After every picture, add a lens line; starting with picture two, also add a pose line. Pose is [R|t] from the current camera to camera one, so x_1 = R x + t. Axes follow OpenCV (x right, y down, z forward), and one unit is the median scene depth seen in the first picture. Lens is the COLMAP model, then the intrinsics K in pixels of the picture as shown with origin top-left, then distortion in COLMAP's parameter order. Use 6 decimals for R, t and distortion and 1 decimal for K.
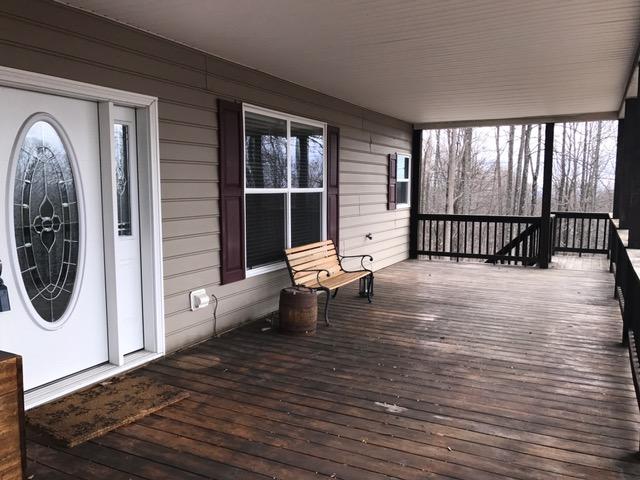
lens RADIAL K [[523.5, 0, 321.4], [0, 523.5, 238.4], [0, 0, 1]] dist [0.044615, -0.061956]
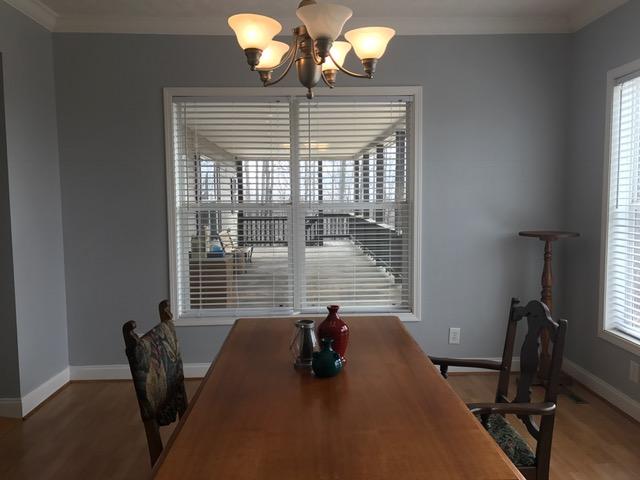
lens RADIAL K [[523.5, 0, 320.2], [0, 523.5, 240.0], [0, 0, 1]] dist [0.044615, -0.061956]
pose [[0.874144, -0.046182, 0.483465, -0.643637], [0.055363, 0.998455, -0.004725, 0.074519], [-0.482500, 0.030896, 0.875351, -0.766031]]
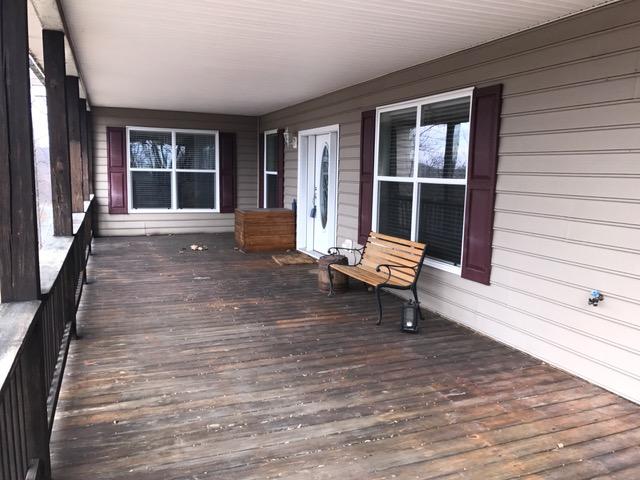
lens RADIAL K [[523.5, 0, 319.9], [0, 523.5, 237.5], [0, 0, 1]] dist [0.044615, -0.061956]
pose [[-0.654034, 0.079172, -0.752311, 0.866593], [-0.100689, 0.976548, 0.190305, -0.171473], [0.749734, 0.200215, -0.630724, 1.671783]]
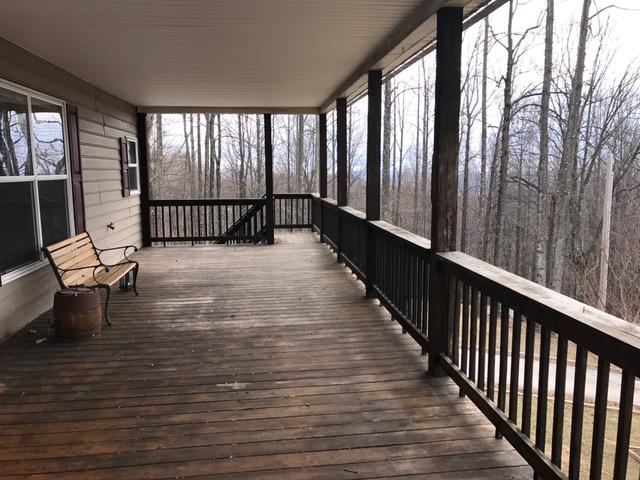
lens RADIAL K [[523.5, 0, 318.9], [0, 523.5, 240.9], [0, 0, 1]] dist [0.044615, -0.061956]
pose [[0.829401, -0.085599, 0.552057, -0.180031], [0.066994, 0.996300, 0.053831, -0.005397], [-0.554623, -0.007663, 0.832067, 0.027690]]
